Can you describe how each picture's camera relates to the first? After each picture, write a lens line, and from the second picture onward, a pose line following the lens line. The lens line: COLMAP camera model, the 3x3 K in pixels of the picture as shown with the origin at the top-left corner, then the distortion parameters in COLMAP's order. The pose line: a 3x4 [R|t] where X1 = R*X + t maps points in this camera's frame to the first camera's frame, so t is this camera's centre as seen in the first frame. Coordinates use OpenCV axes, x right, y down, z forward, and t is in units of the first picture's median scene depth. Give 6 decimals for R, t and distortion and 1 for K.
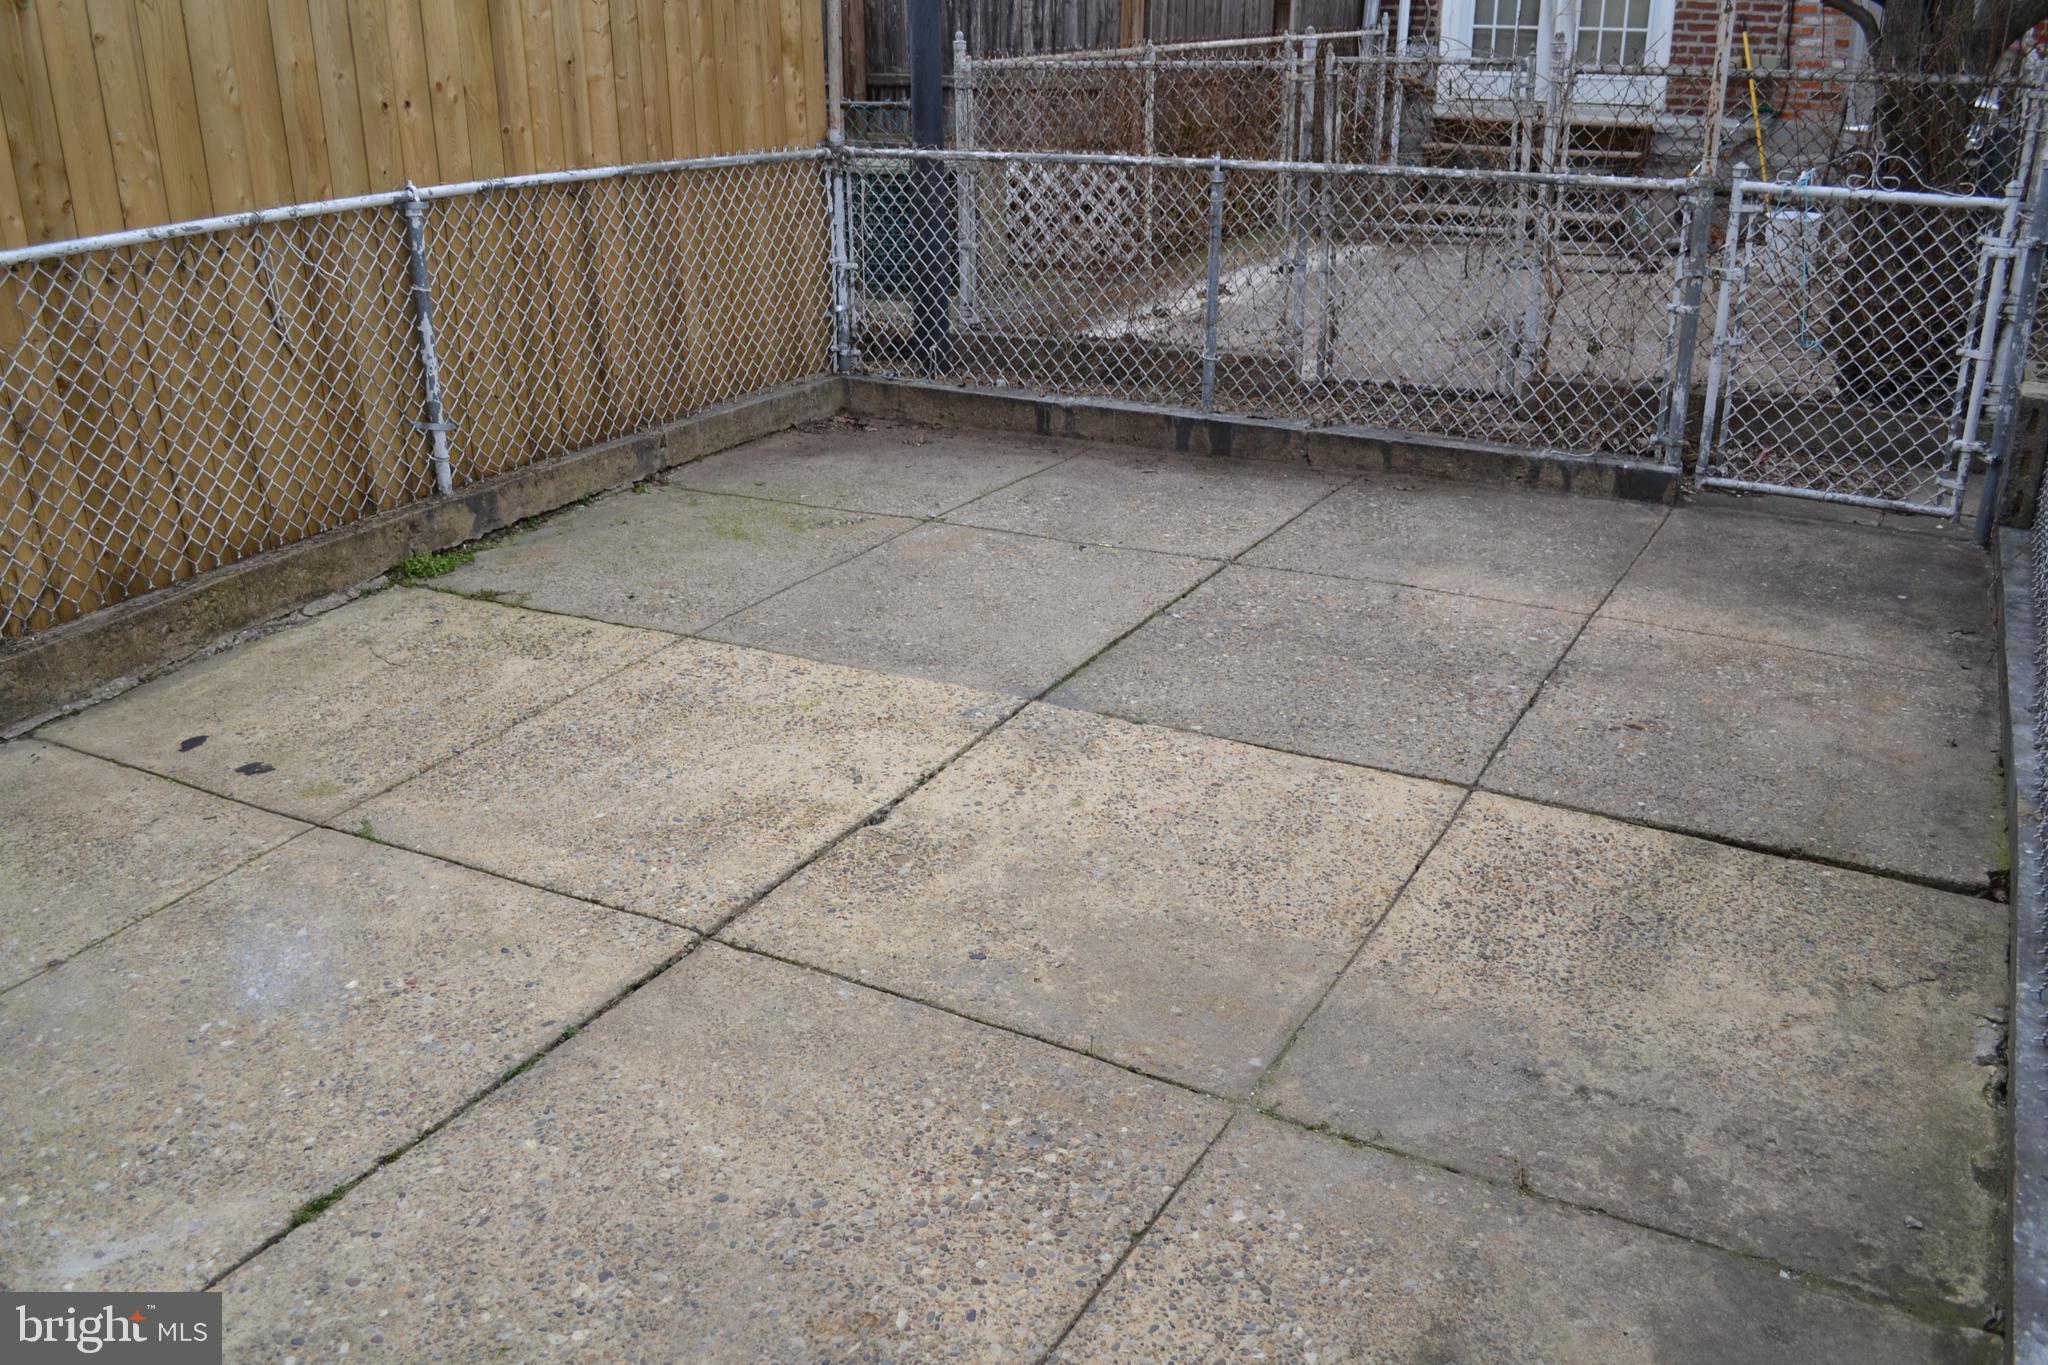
lens RADIAL K [[1769.5, 0, 1025.5], [0, 1769.5, 684.6], [0, 0, 1]] dist [-0.076444, 0.002255]
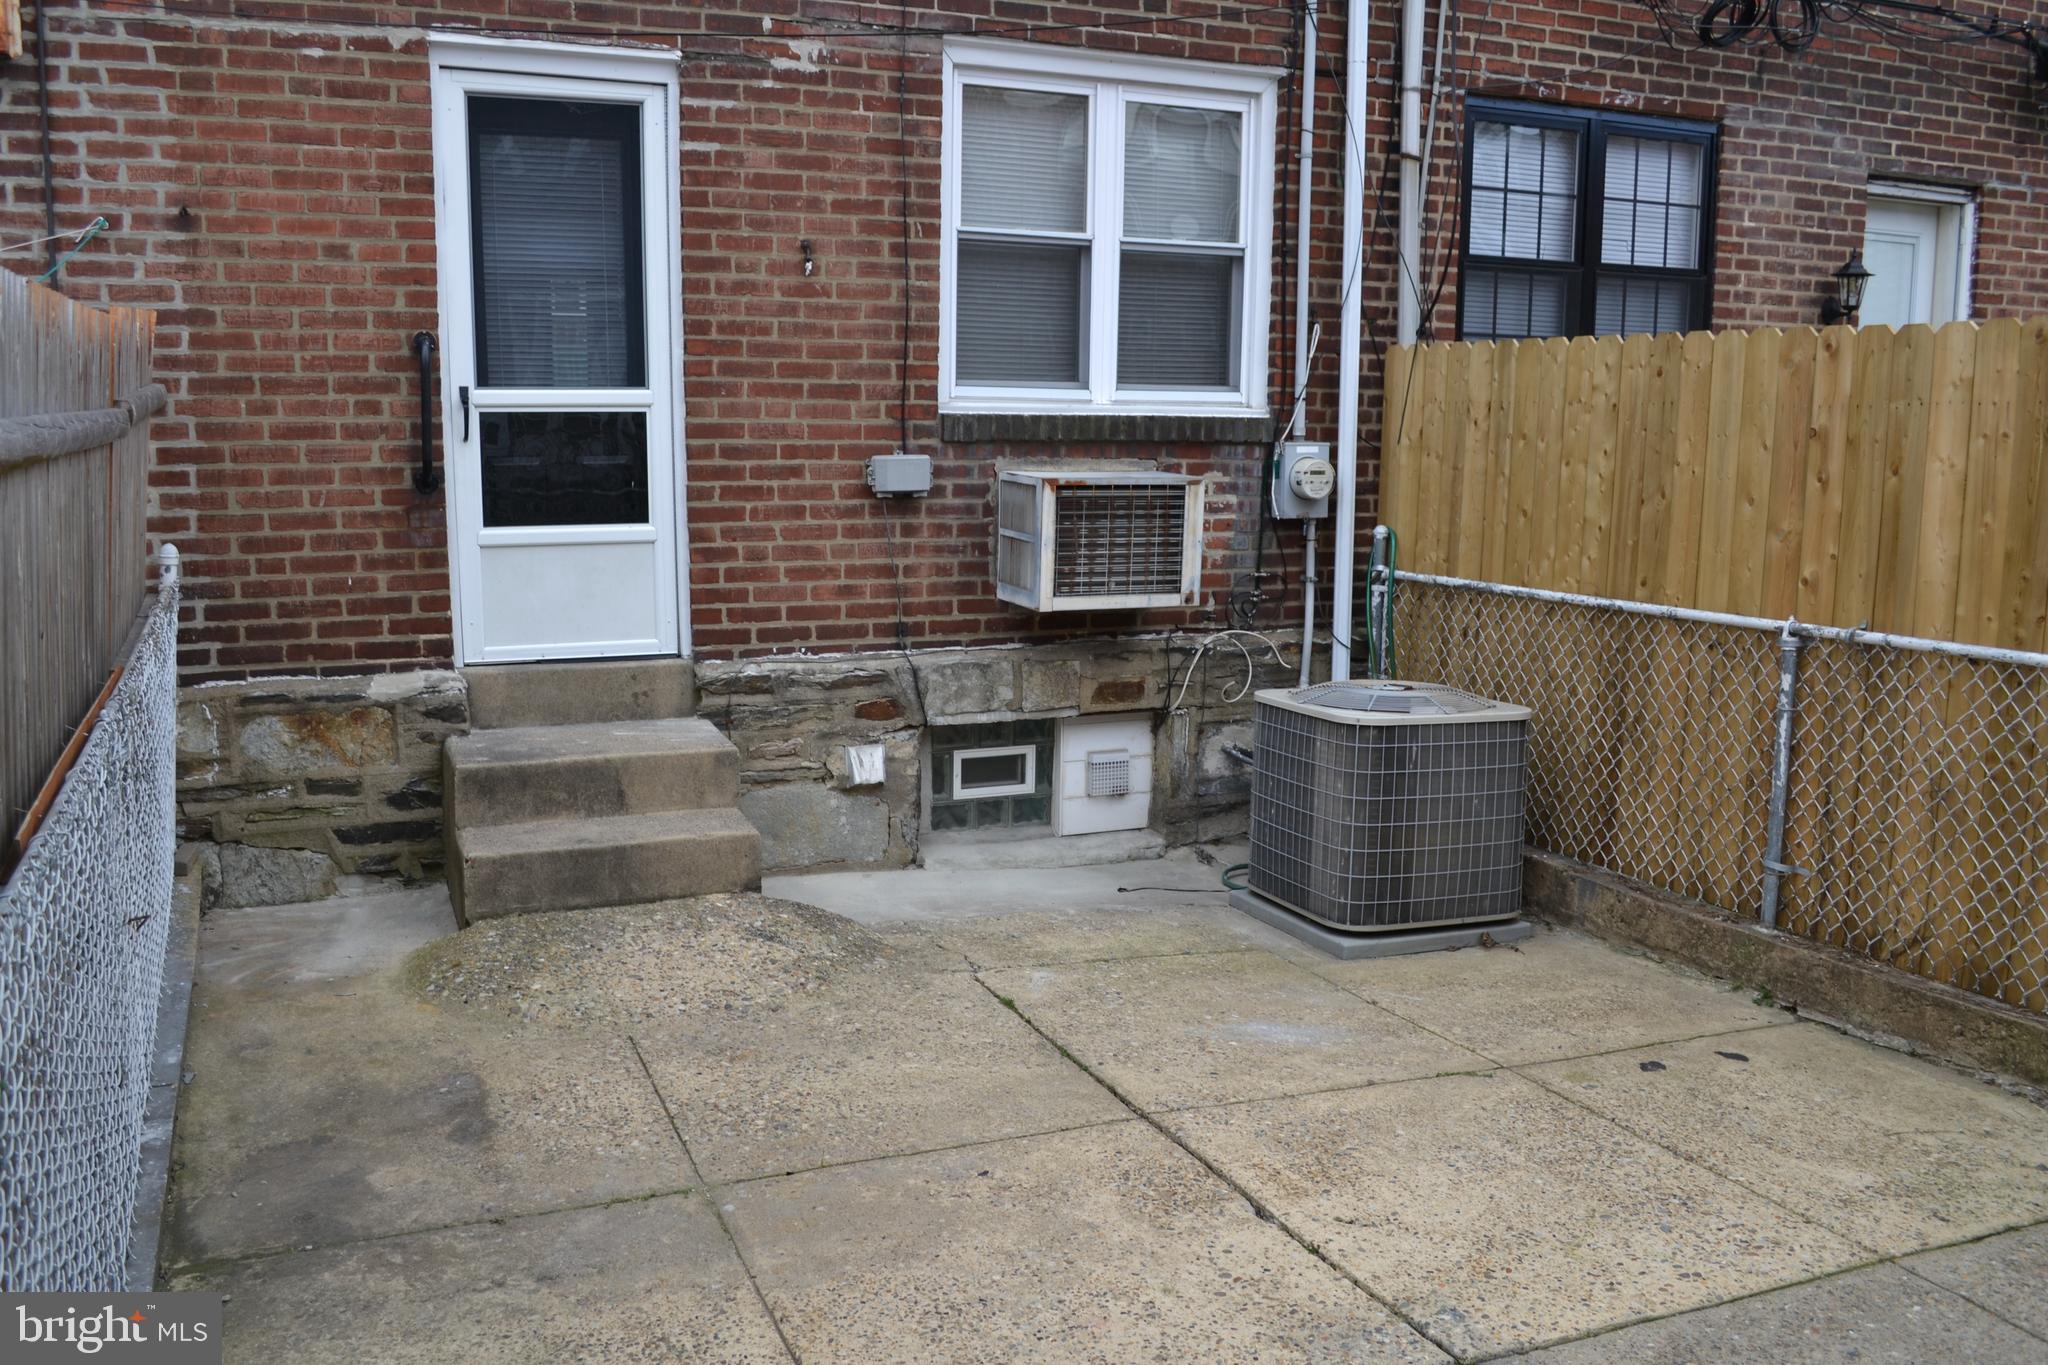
lens RADIAL K [[1769.5, 0, 1024.4], [0, 1769.5, 681.0], [0, 0, 1]] dist [-0.076444, 0.002255]
pose [[-0.631579, 0.110019, -0.767466, 0.754442], [-0.290494, 0.884192, 0.365812, -0.532794], [0.718833, 0.453983, -0.526477, 1.328447]]
